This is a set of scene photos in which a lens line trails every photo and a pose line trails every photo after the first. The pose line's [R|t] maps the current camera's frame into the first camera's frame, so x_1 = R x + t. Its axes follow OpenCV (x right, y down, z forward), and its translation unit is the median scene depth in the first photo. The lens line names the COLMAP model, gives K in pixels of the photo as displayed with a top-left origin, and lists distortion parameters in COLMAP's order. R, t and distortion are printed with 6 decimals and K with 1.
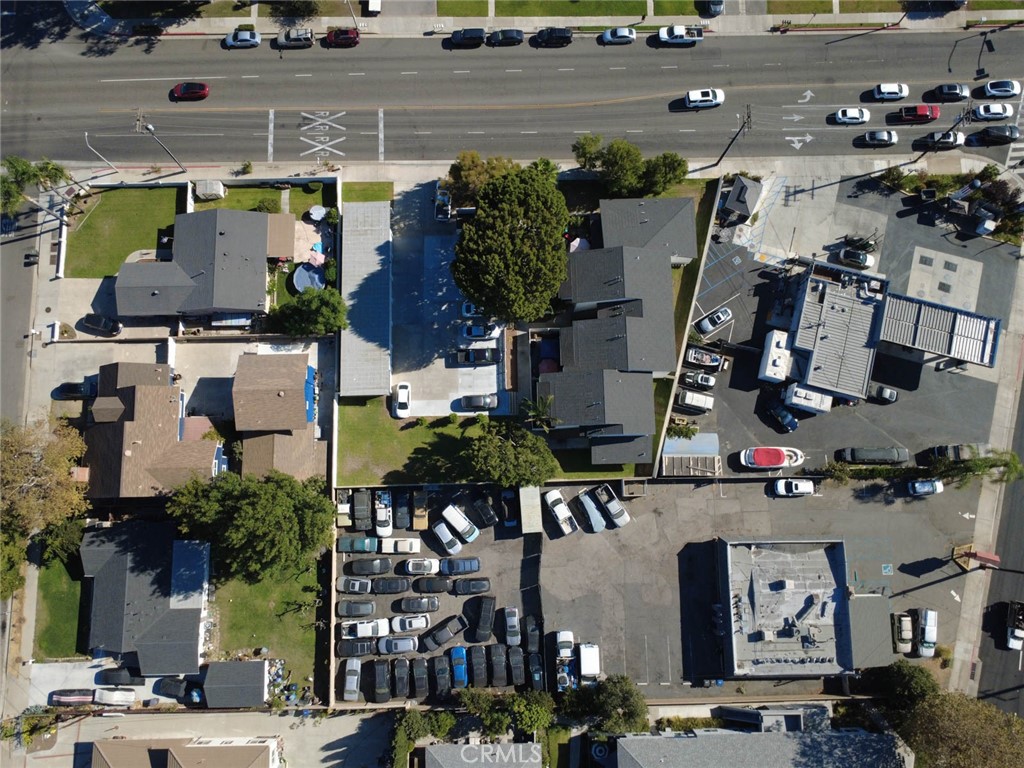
lens RADIAL K [[744.4, 0, 508.0], [0, 744.4, 383.1], [0, 0, 1]] dist [-0.001742, 0.006121]
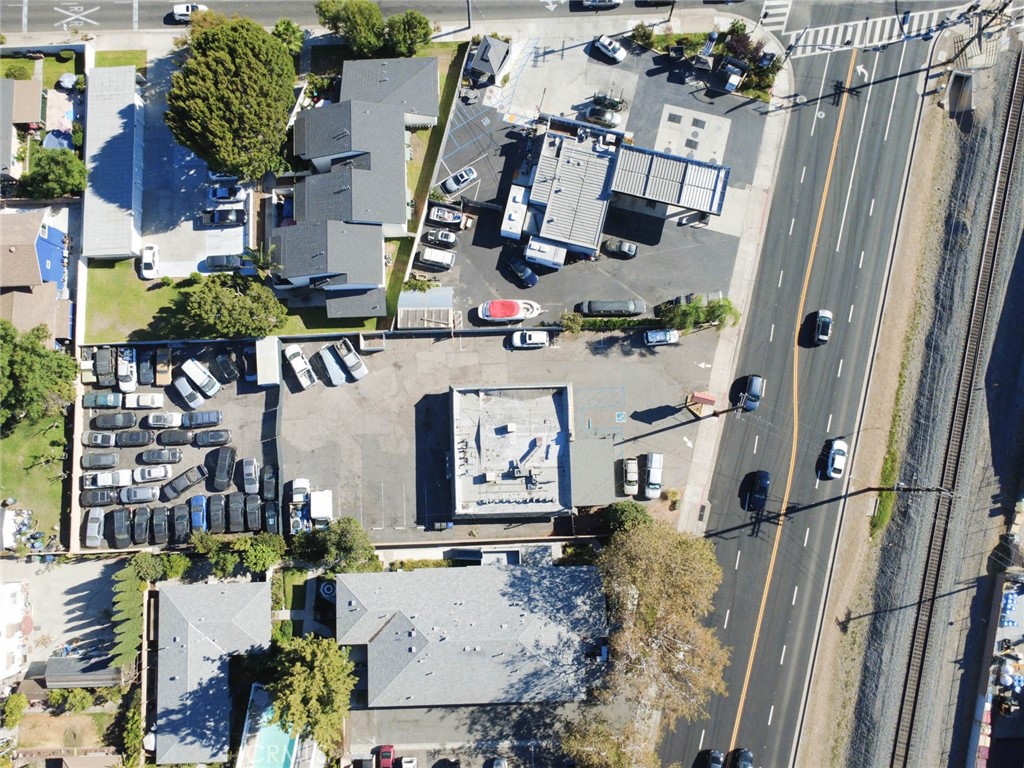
lens RADIAL K [[744.4, 0, 508.0], [0, 744.4, 383.1], [0, 0, 1]] dist [-0.001742, 0.006121]
pose [[0.999825, -0.015573, -0.010338, 0.365719], [0.015926, 0.999261, 0.034972, 0.165144], [0.009786, -0.035131, 0.999335, -0.020928]]
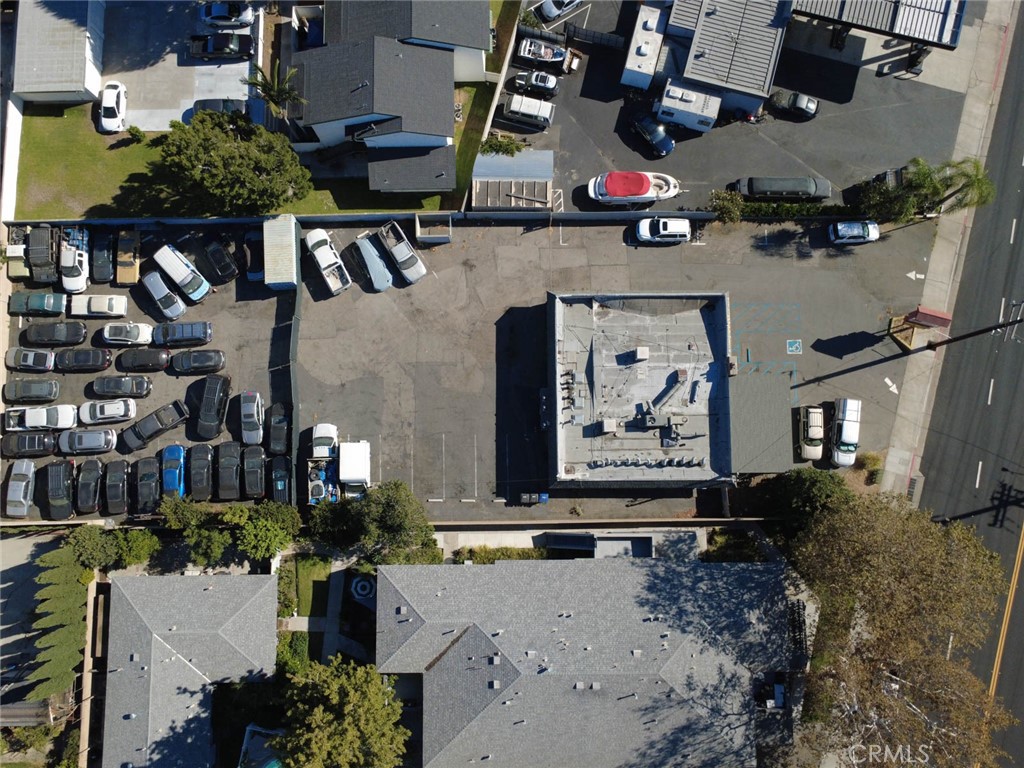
lens RADIAL K [[744.4, 0, 508.0], [0, 744.4, 383.1], [0, 0, 1]] dist [-0.001742, 0.006121]
pose [[0.999874, 0.008890, -0.013150, 0.250354], [-0.008373, 0.999210, 0.038842, 0.259189], [0.013485, -0.038727, 0.999159, 0.297142]]
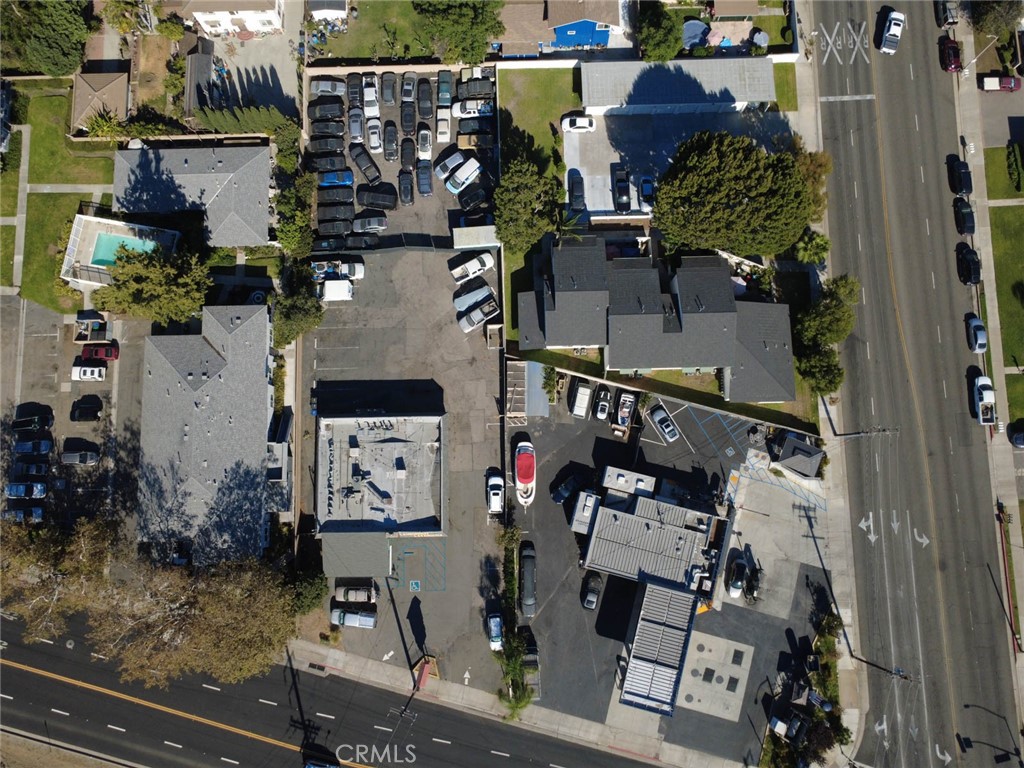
lens RADIAL K [[744.4, 0, 508.0], [0, 744.4, 383.1], [0, 0, 1]] dist [-0.001742, 0.006121]
pose [[-0.000334, 0.990773, -0.135532, 0.373852], [-0.986207, 0.022107, 0.164035, -0.044349], [0.165517, 0.133717, 0.977100, 0.002099]]
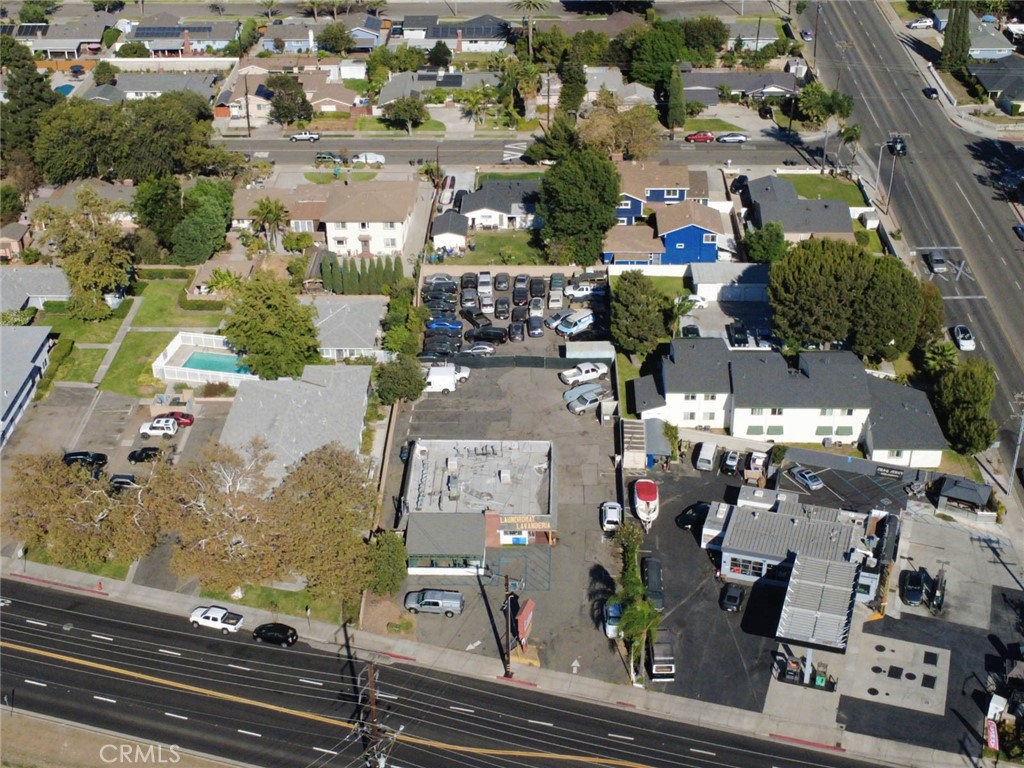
lens RADIAL K [[1485.8, 0, 512.0], [0, 1485.8, 384.0], [0, 0, 1]] dist [0.001185, 0.062620]
pose [[-0.049188, 0.509836, -0.858864, 1.780816], [-0.985780, 0.113558, 0.123866, 0.025501], [0.160683, 0.852744, 0.497000, 0.011407]]
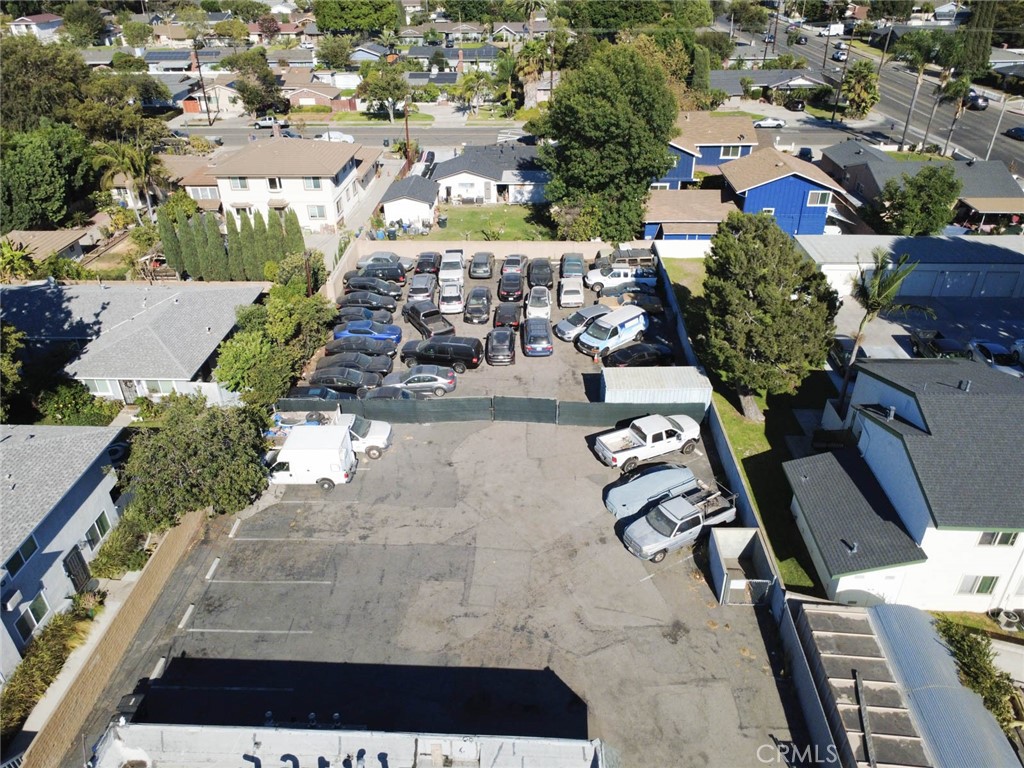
lens RADIAL K [[744.4, 0, 508.0], [0, 744.4, 383.1], [0, 0, 1]] dist [-0.001742, 0.006121]
pose [[-0.067024, 0.514686, -0.854755, 0.432213], [-0.984269, 0.106250, 0.141157, 0.189713], [0.163469, 0.850770, 0.499468, 0.737685]]
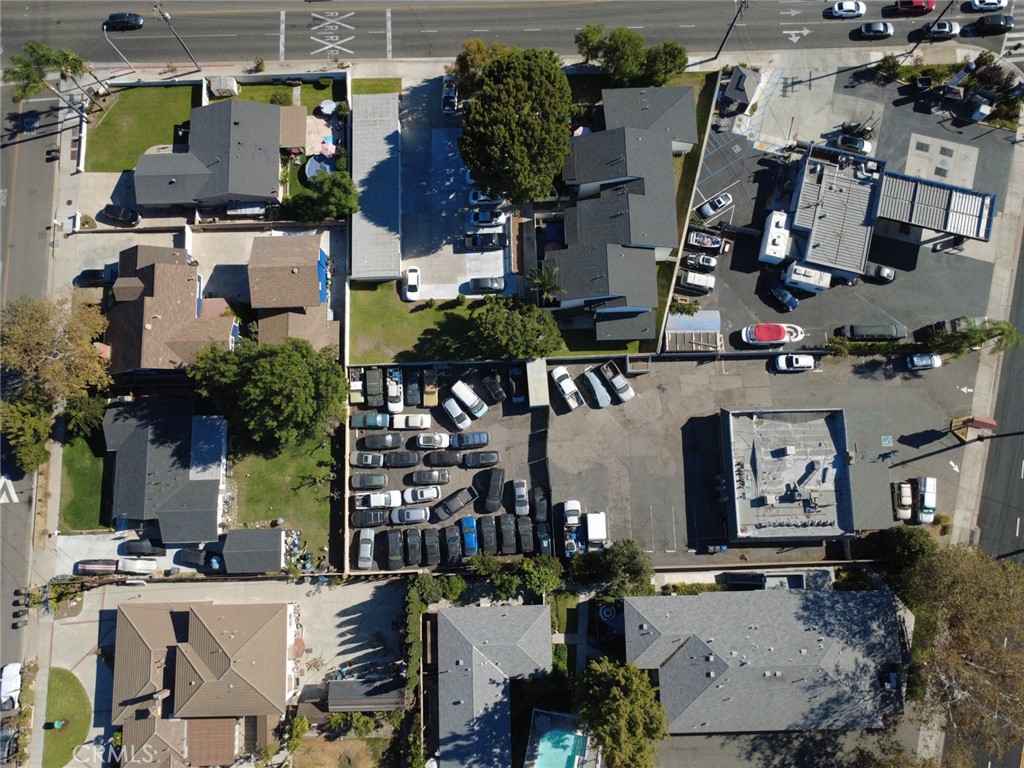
lens RADIAL K [[744.4, 0, 508.0], [0, 744.4, 383.1], [0, 0, 1]] dist [-0.001742, 0.006121]
pose [[0.999897, -0.009870, -0.010448, 0.000269], [0.009830, 0.999944, -0.003936, 0.169365], [0.010486, 0.003832, 0.999938, -0.028570]]
